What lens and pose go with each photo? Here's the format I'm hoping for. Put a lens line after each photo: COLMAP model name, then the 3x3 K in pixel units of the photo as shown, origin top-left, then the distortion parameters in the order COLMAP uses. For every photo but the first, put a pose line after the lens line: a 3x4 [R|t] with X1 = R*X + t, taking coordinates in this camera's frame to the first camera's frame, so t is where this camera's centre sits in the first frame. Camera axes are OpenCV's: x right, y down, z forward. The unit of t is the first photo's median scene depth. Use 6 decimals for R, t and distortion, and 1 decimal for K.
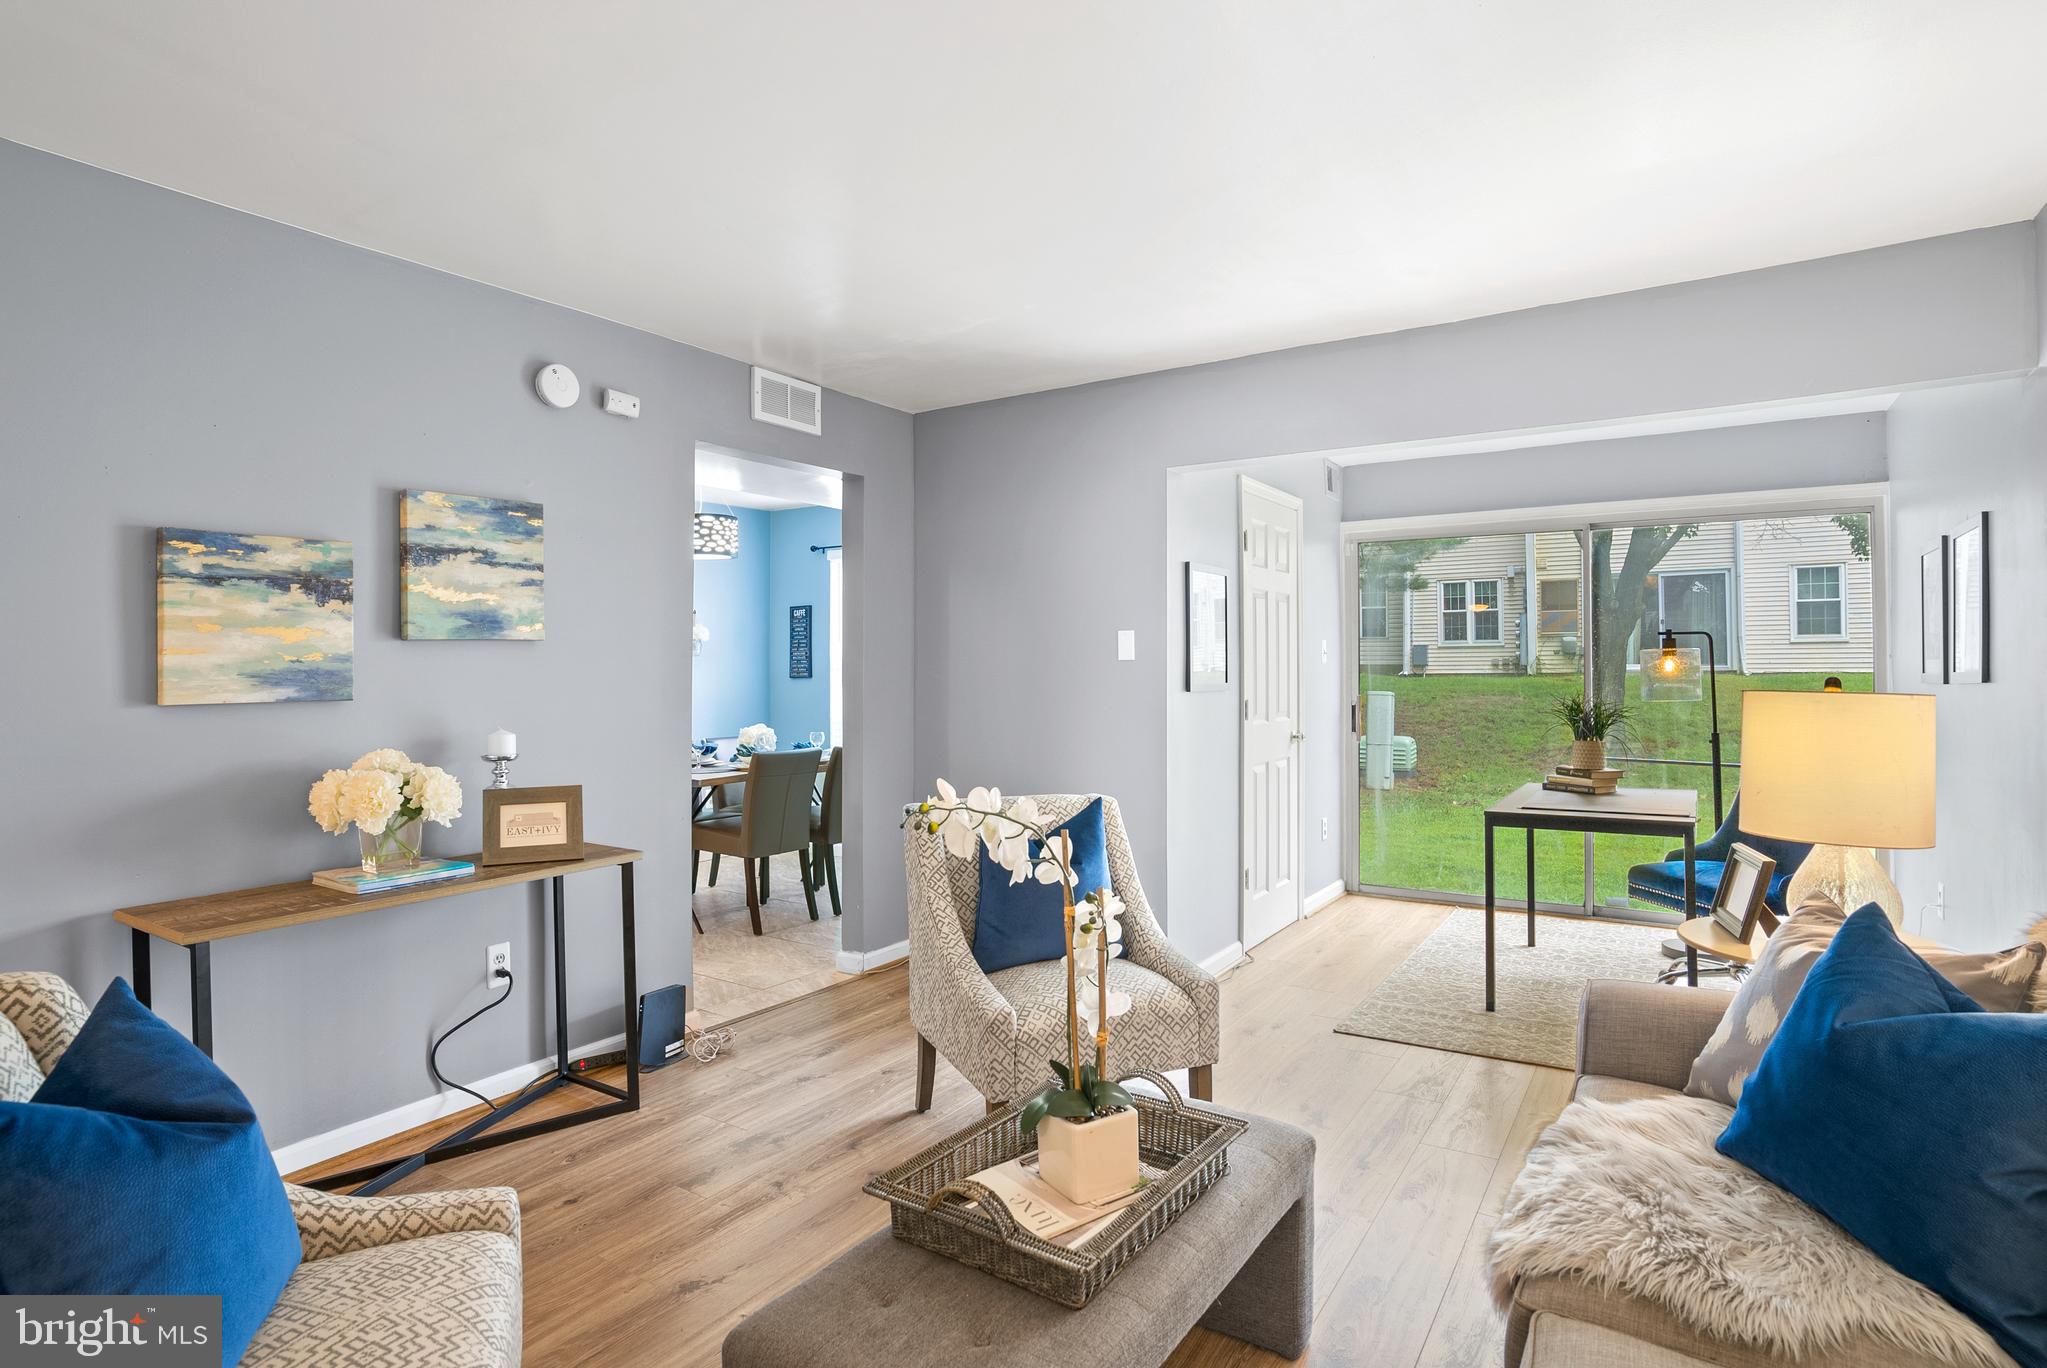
lens RADIAL K [[1054.1, 0, 1028.0], [0, 1054.1, 634.1], [0, 0, 1]] dist [-0.002422, -0.000126]
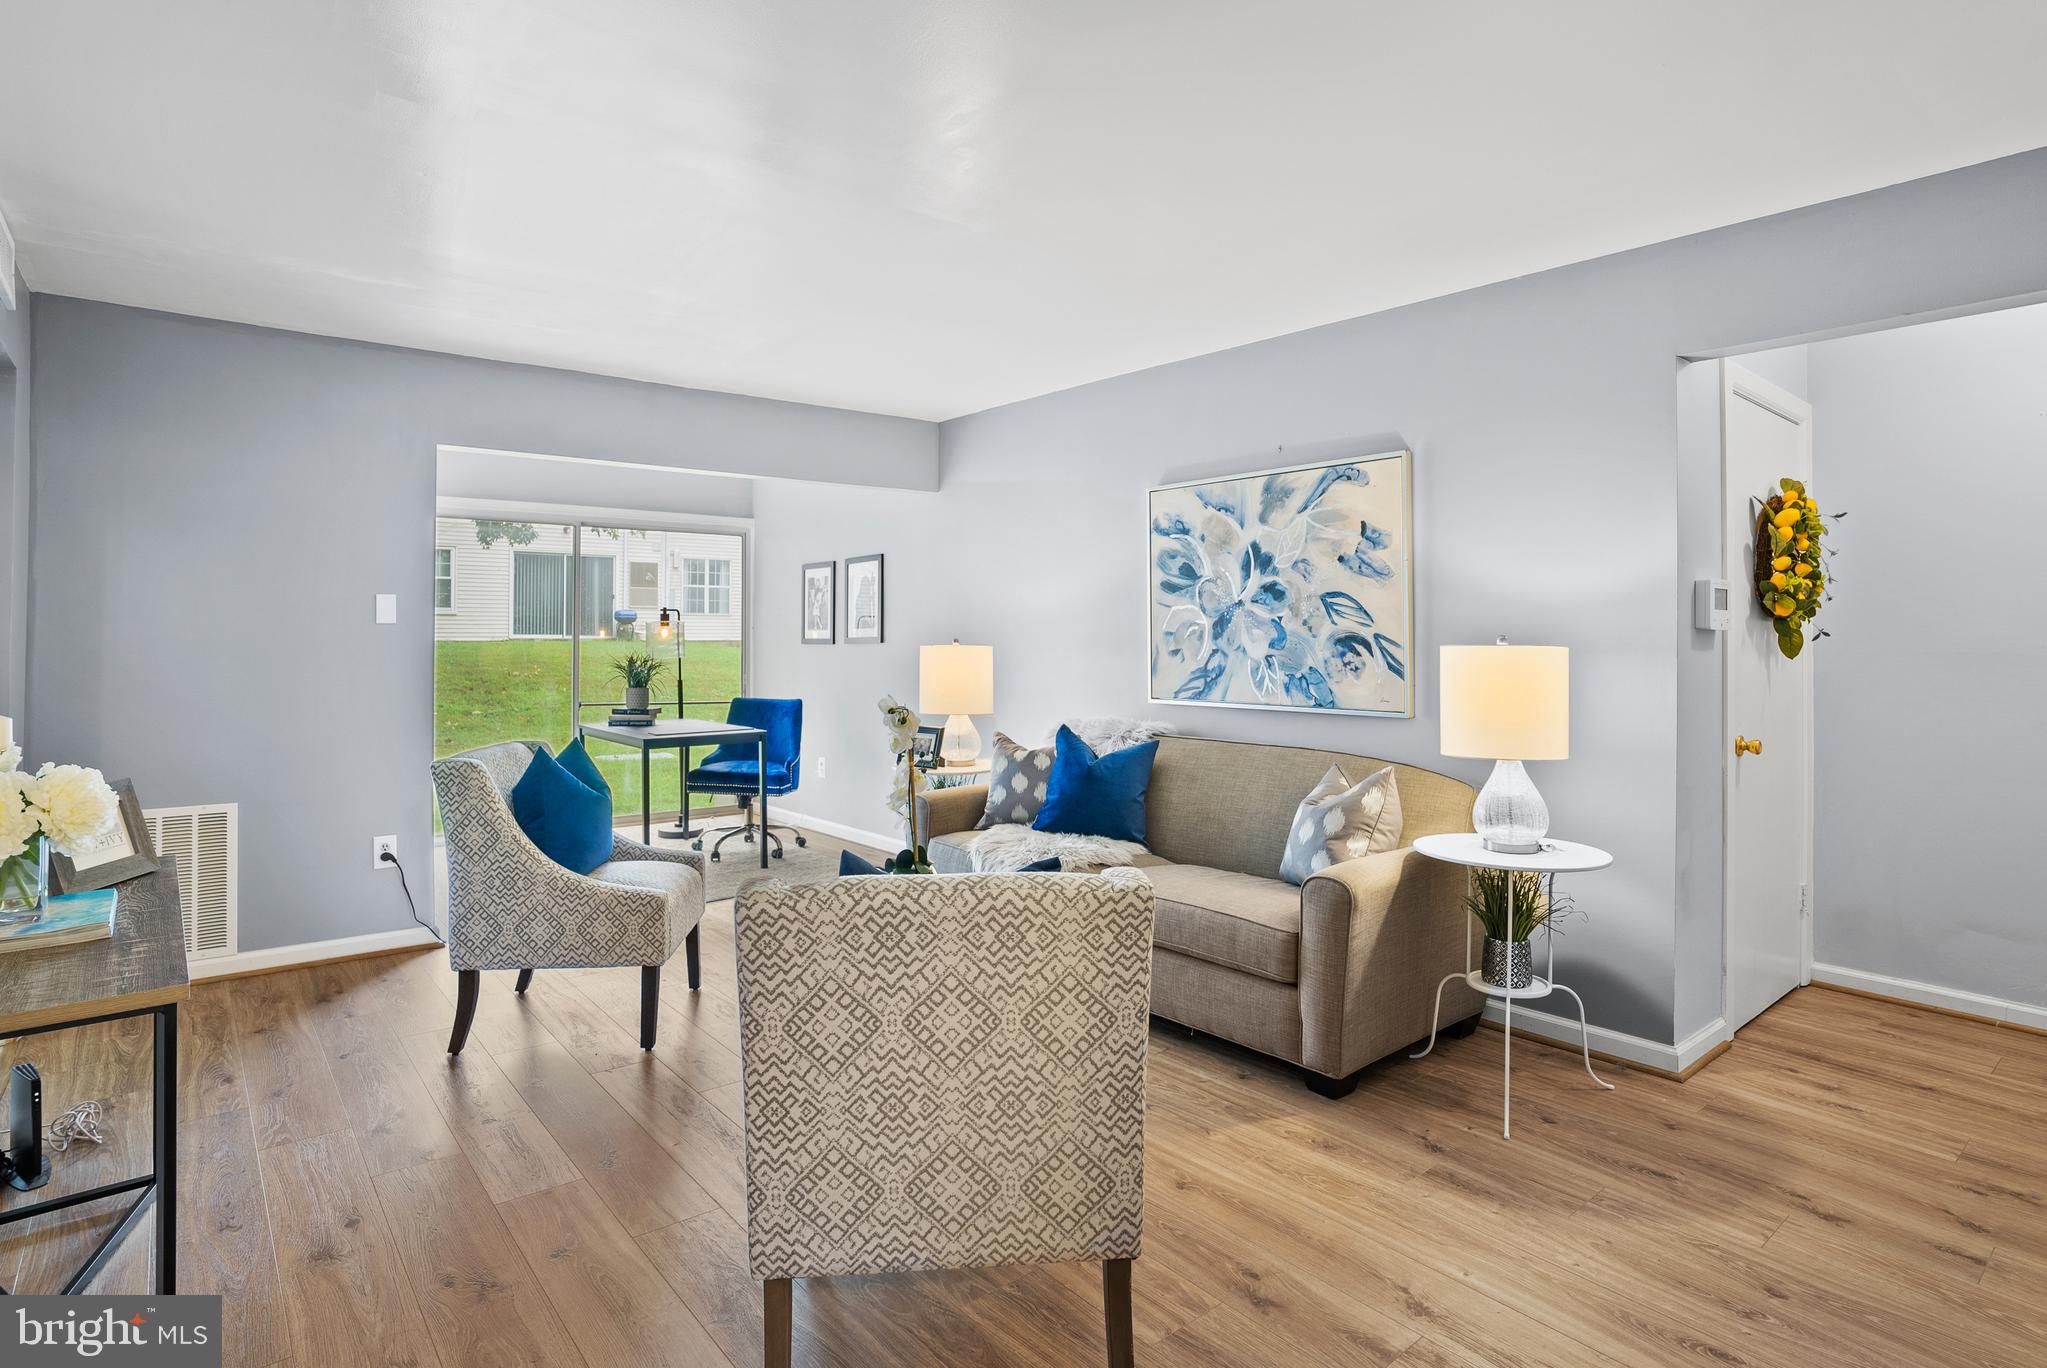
lens RADIAL K [[1075.5, 0, 1022.0], [0, 1075.5, 651.7], [0, 0, 1]] dist [-0.074343, 0.038869]
pose [[0.308084, -0.009342, 0.951313, -0.381160], [-0.034783, 0.999173, 0.021077, 0.005628], [-0.950723, -0.039583, 0.307504, 0.069444]]
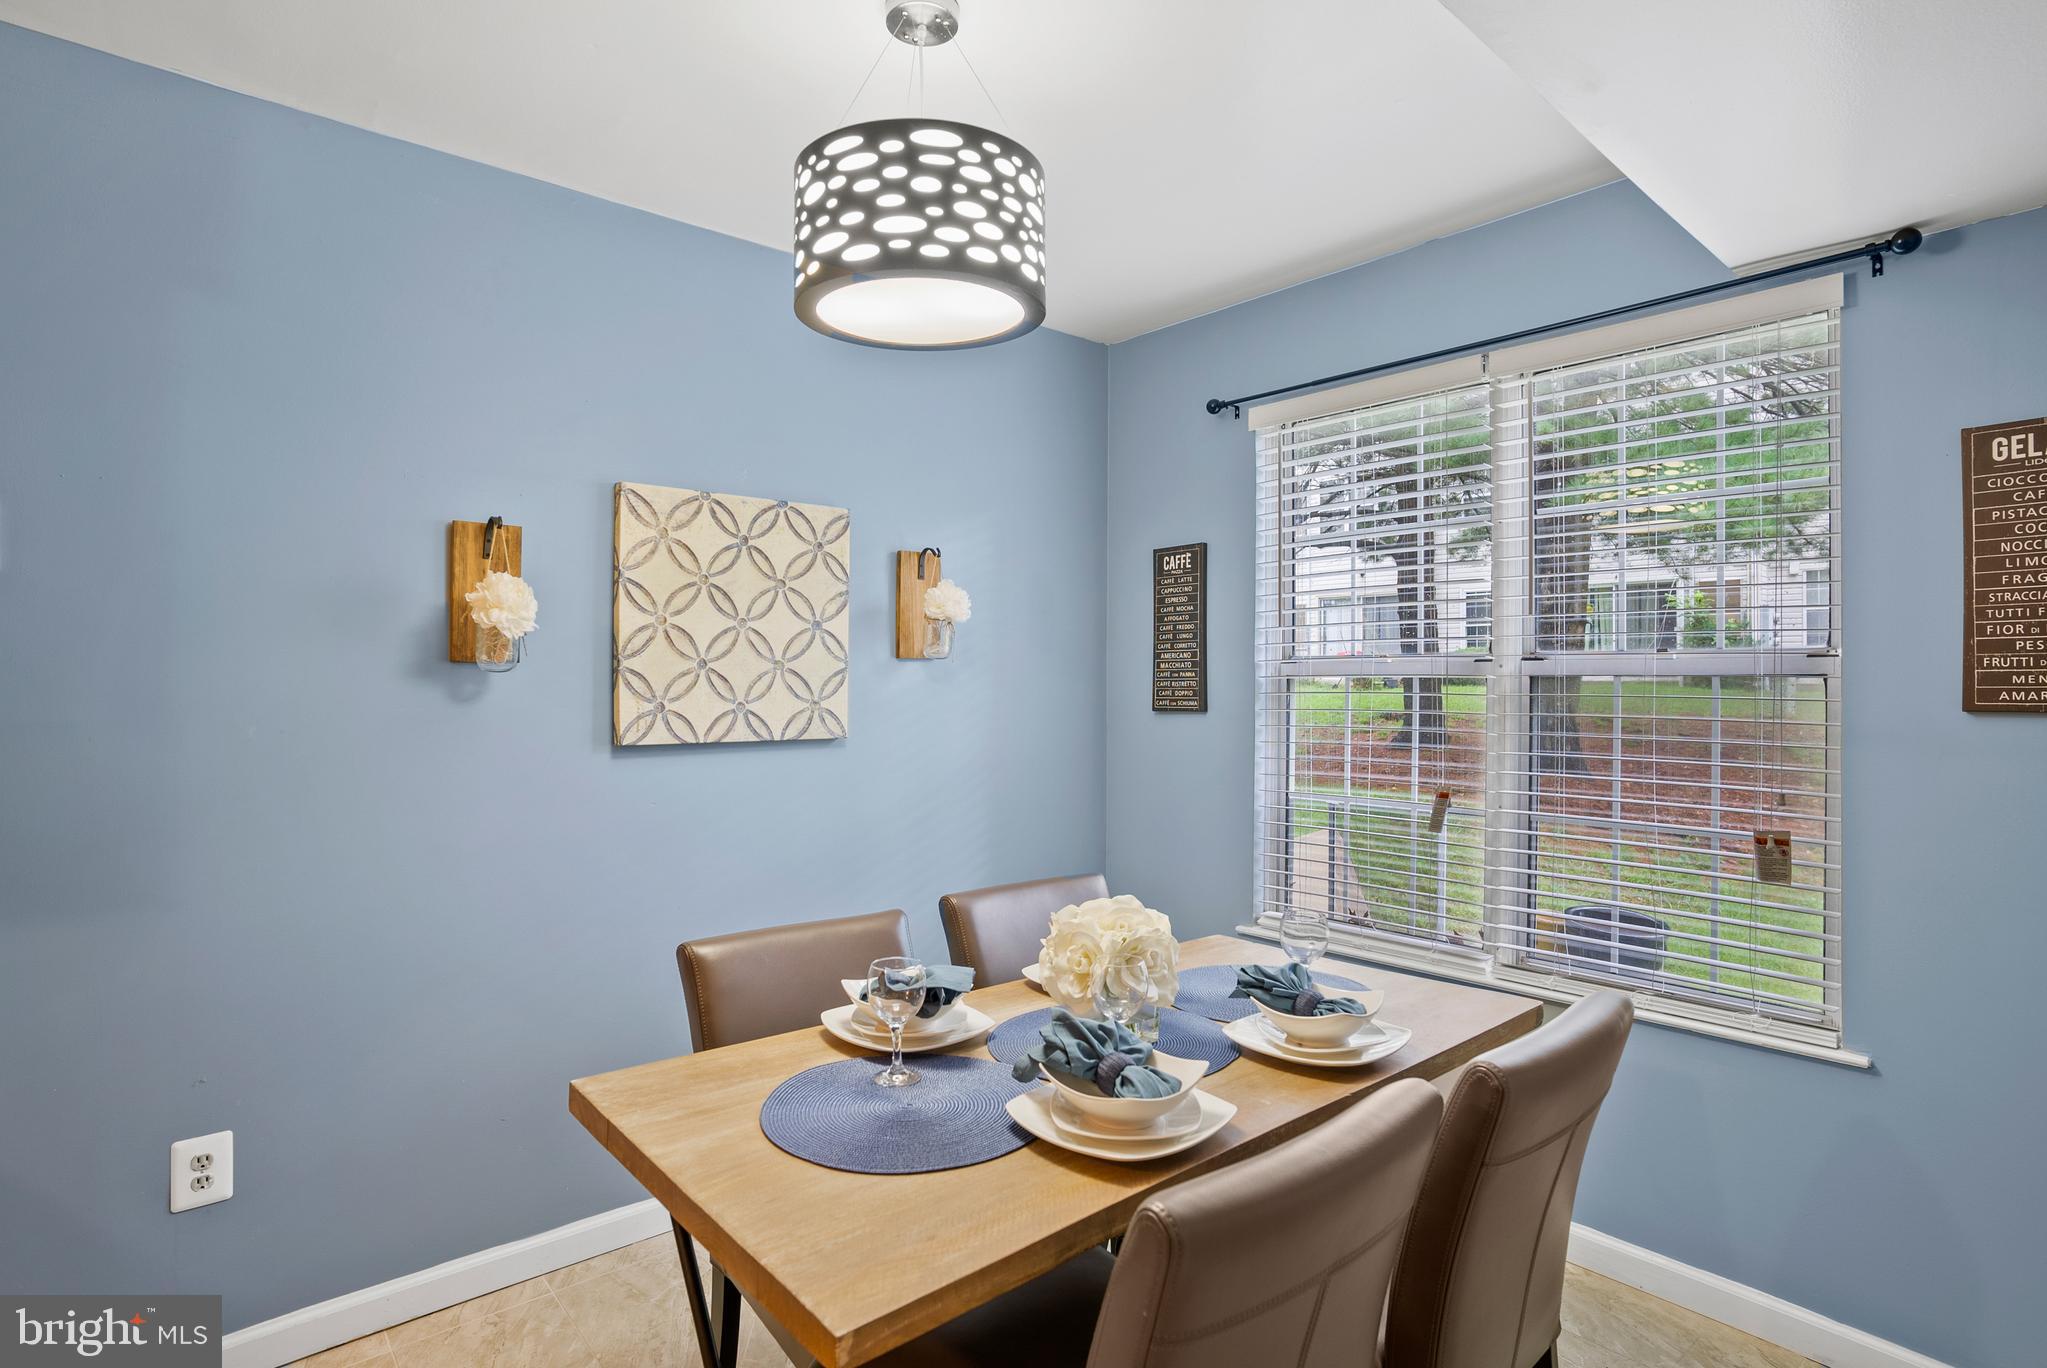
lens RADIAL K [[1054.3, 0, 1025.5], [0, 1054.3, 693.5], [0, 0, 1]] dist [-0.069191, 0.038766]
pose [[0.961534, 0.014655, -0.274296, -0.158545], [-0.003246, 0.999112, 0.042001, 0.016140], [0.274668, -0.039495, 0.960728, 0.569555]]
